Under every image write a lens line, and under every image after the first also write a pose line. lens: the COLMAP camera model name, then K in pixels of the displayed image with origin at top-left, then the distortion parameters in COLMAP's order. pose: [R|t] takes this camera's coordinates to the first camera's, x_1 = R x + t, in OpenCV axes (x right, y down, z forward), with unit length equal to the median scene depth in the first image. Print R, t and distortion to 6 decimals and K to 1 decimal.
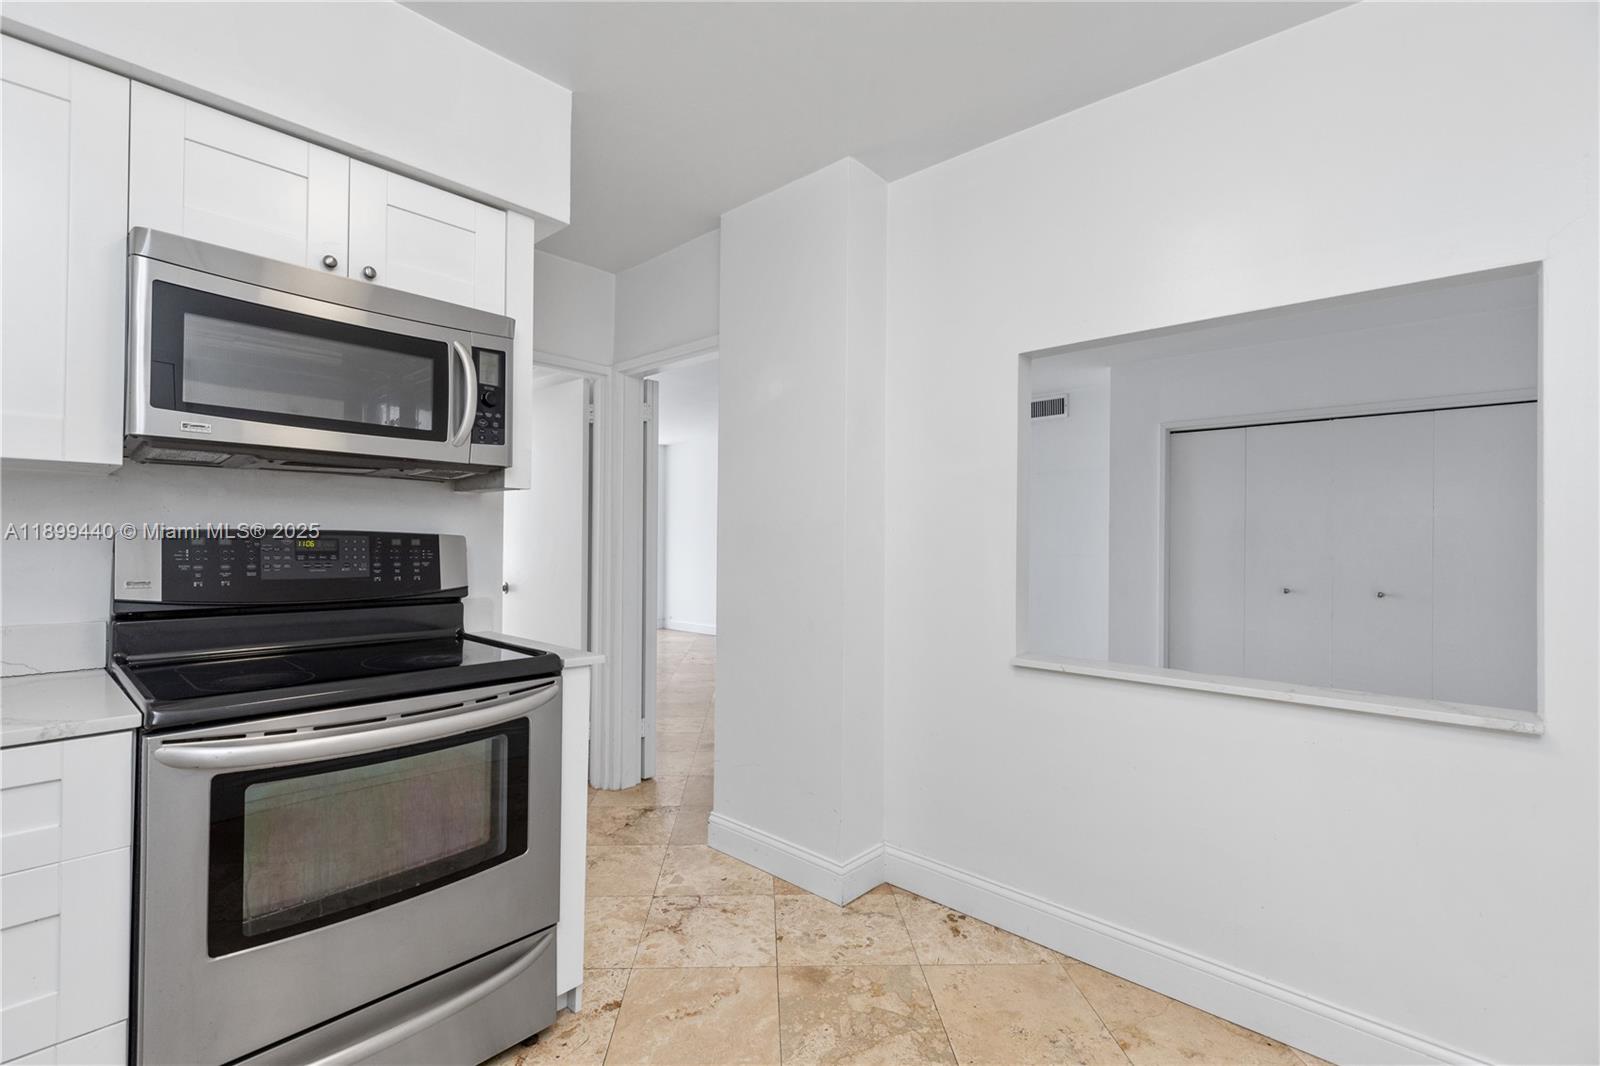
lens RADIAL K [[726.2, 0, 801.1], [0, 726.2, 537.2], [0, 0, 1]] dist [0.011195, -0.005004]
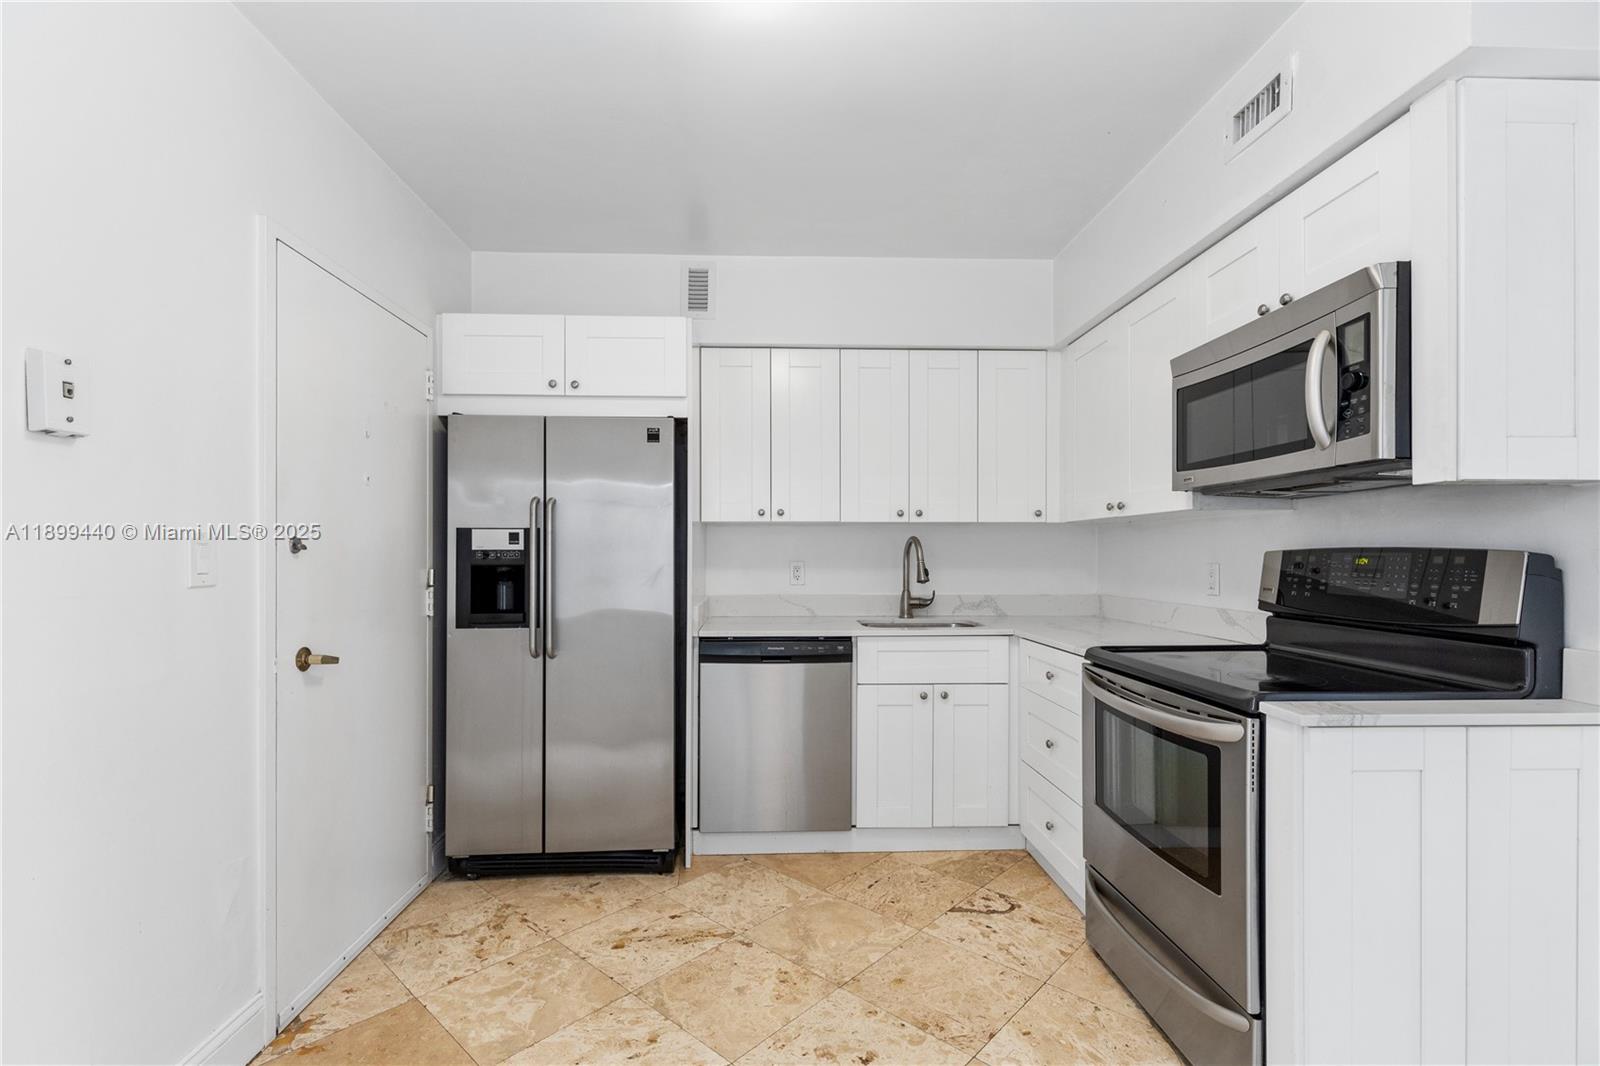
lens RADIAL K [[726.2, 0, 798.4], [0, 726.2, 546.5], [0, 0, 1]] dist [0.011195, -0.005004]
pose [[-0.707839, -0.015502, -0.706203, 0.565026], [-0.002450, 0.999807, -0.019491, 0.010072], [0.706369, -0.012066, -0.707741, 1.120198]]
